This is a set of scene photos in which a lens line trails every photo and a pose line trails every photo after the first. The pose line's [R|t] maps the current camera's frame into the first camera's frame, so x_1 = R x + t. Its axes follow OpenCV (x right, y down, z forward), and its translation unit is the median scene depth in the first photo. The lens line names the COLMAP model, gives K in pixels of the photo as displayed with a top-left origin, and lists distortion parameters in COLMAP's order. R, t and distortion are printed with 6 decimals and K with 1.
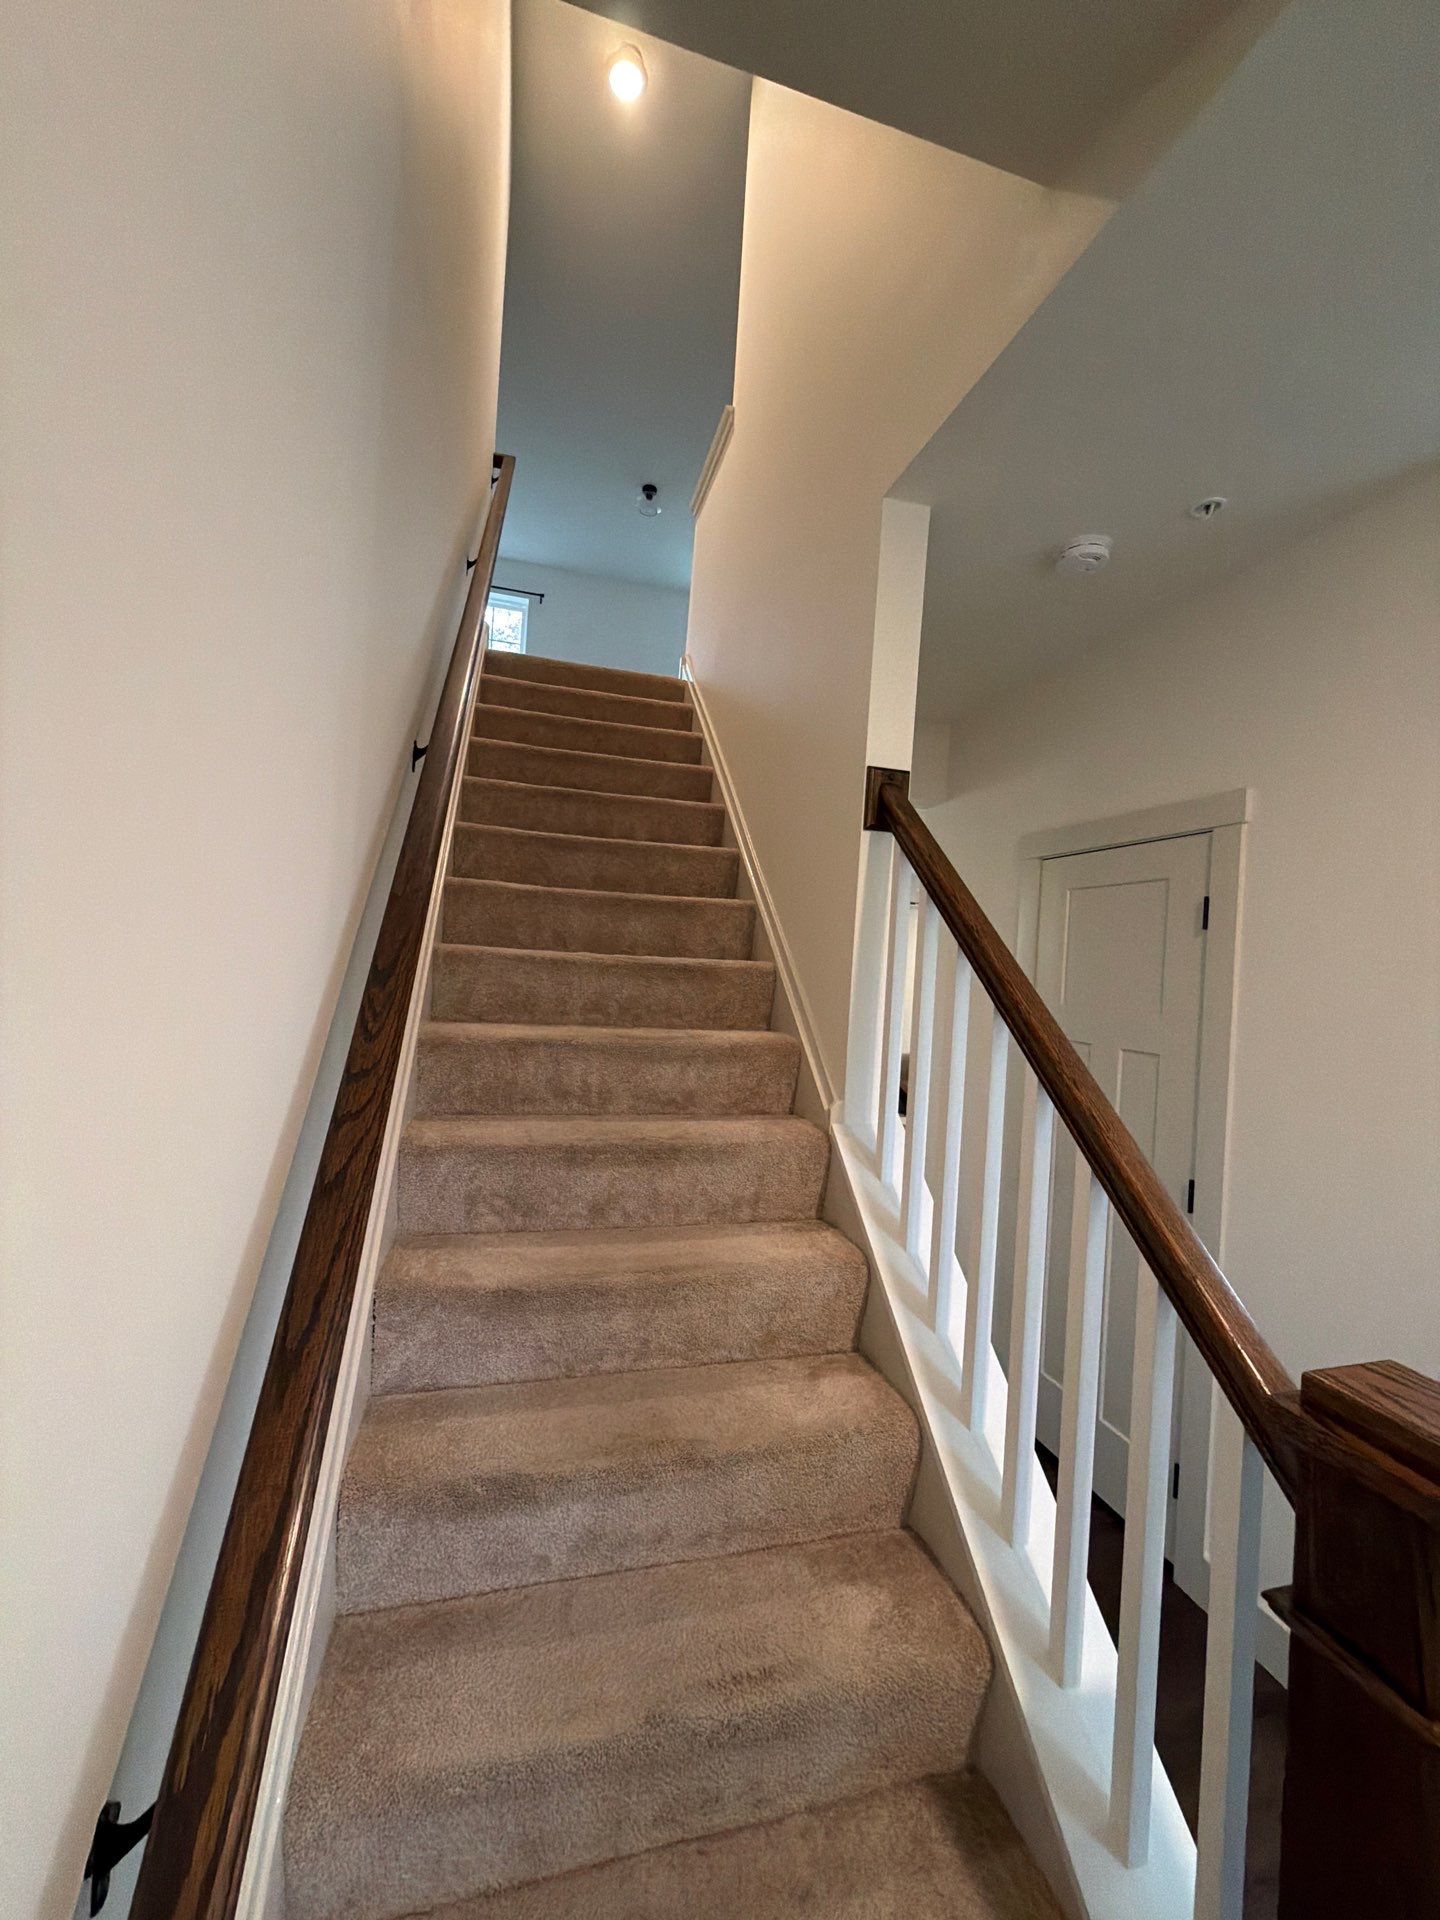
lens RADIAL K [[762.9, 0, 713.8], [0, 762.9, 957.4], [0, 0, 1]] dist [0.001436, 0.000118]
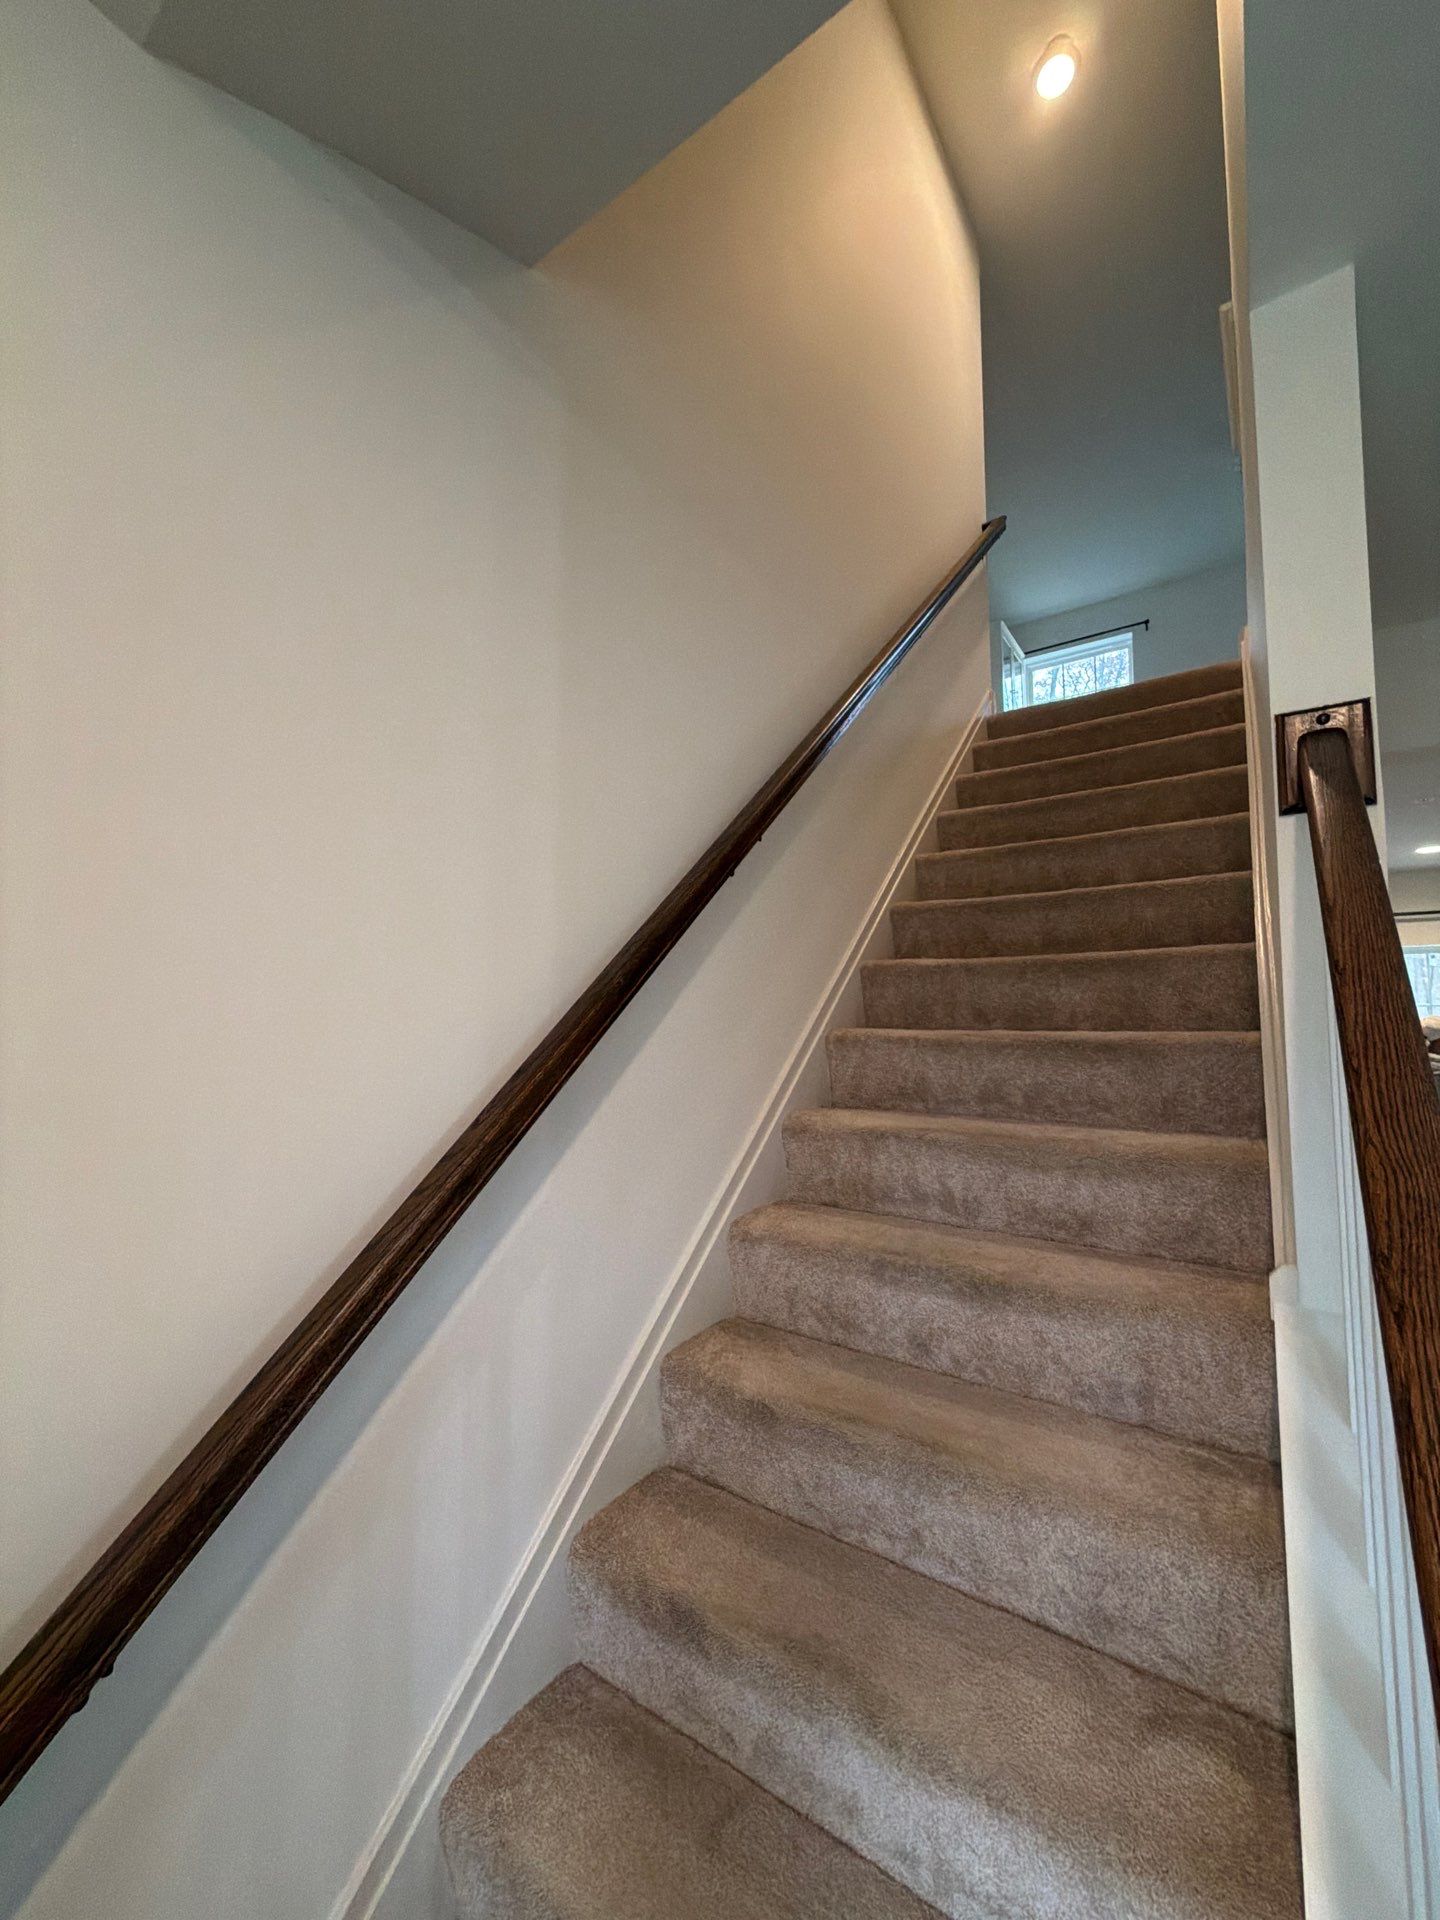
lens RADIAL K [[762.9, 0, 710.2], [0, 762.9, 955.4], [0, 0, 1]] dist [0.001436, 0.000118]
pose [[0.634454, -0.117929, -0.763911, 0.351166], [0.038217, 0.991870, -0.121380, 0.002336], [0.772015, 0.047816, 0.633803, 0.249250]]
